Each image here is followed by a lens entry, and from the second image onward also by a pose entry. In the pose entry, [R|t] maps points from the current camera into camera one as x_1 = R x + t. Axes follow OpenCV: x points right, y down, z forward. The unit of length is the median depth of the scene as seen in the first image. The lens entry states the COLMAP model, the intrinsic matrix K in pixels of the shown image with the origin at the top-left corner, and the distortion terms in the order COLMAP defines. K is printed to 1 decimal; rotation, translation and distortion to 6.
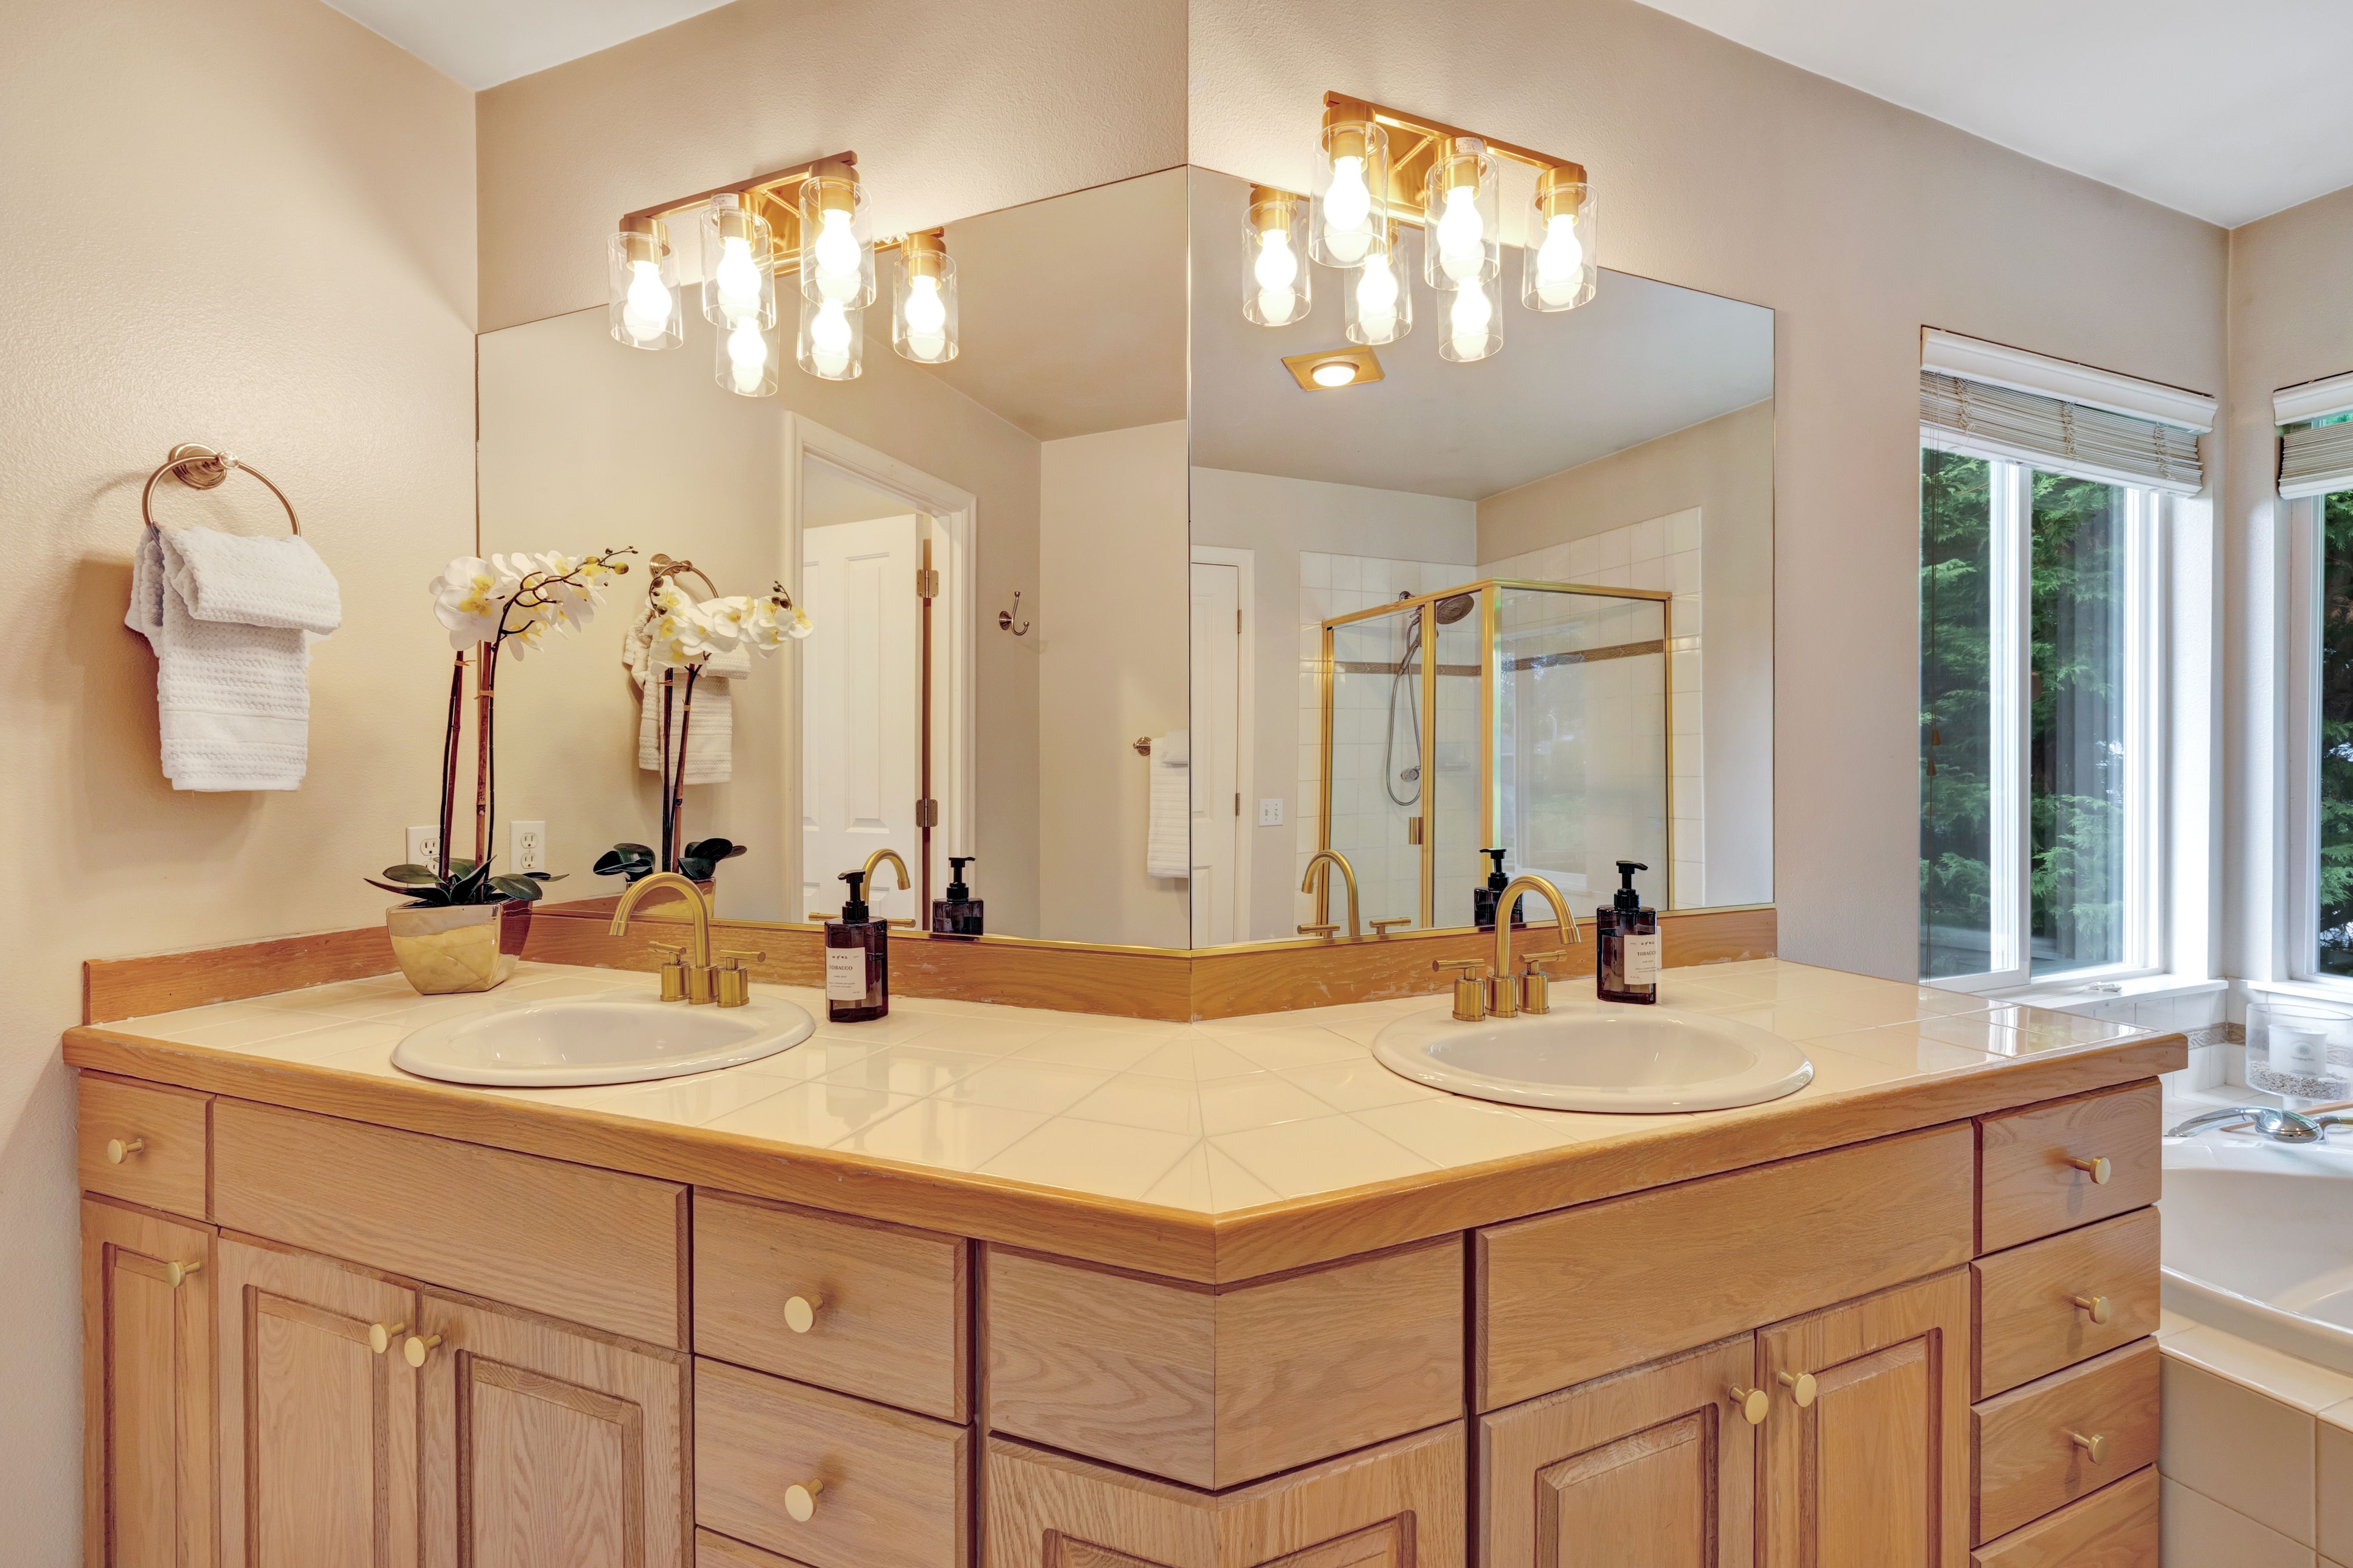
lens RADIAL K [[1057.6, 0, 1176.5], [0, 1057.6, 784.0], [0, 0, 1]] dist [0.002903, 0.000078]
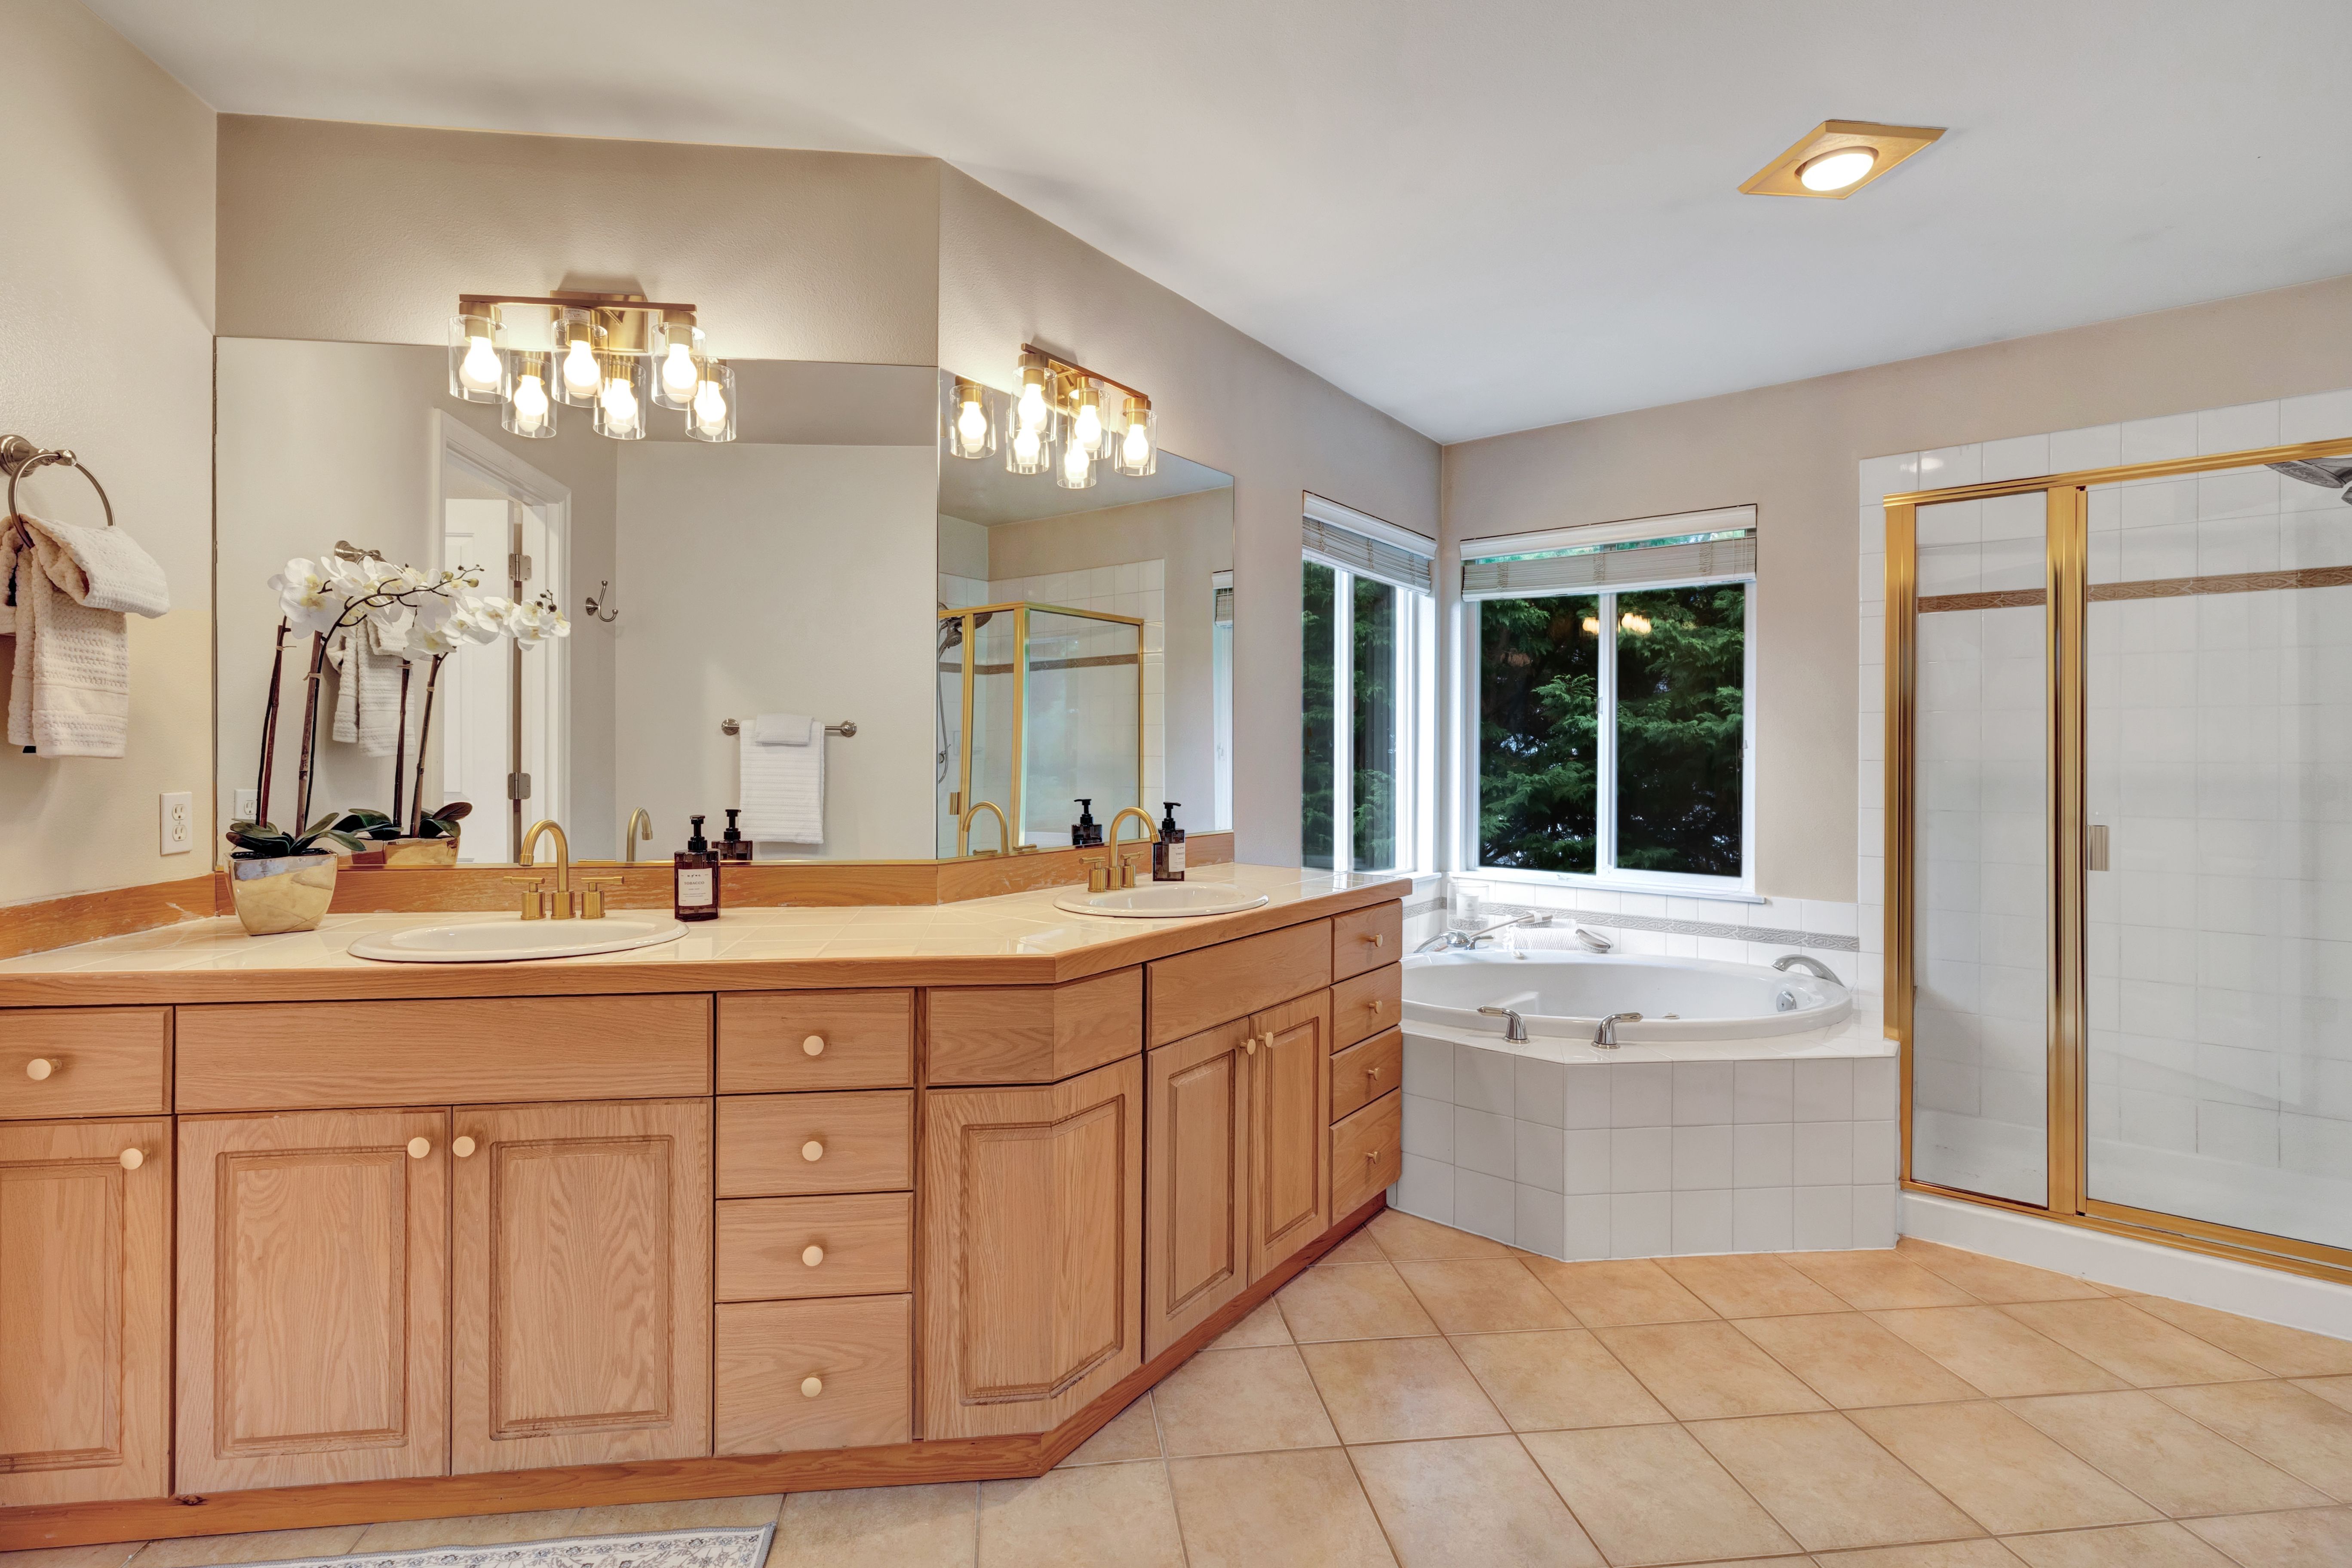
lens RADIAL K [[1057.2, 0, 1176.0], [0, 1057.2, 784.0], [0, 0, 1]] dist [0.002903, 0.000078]
pose [[0.871498, -0.008478, 0.490326, -0.412760], [0.000536, 0.999866, 0.016337, 0.016363], [-0.490399, -0.013975, 0.871386, -0.511564]]
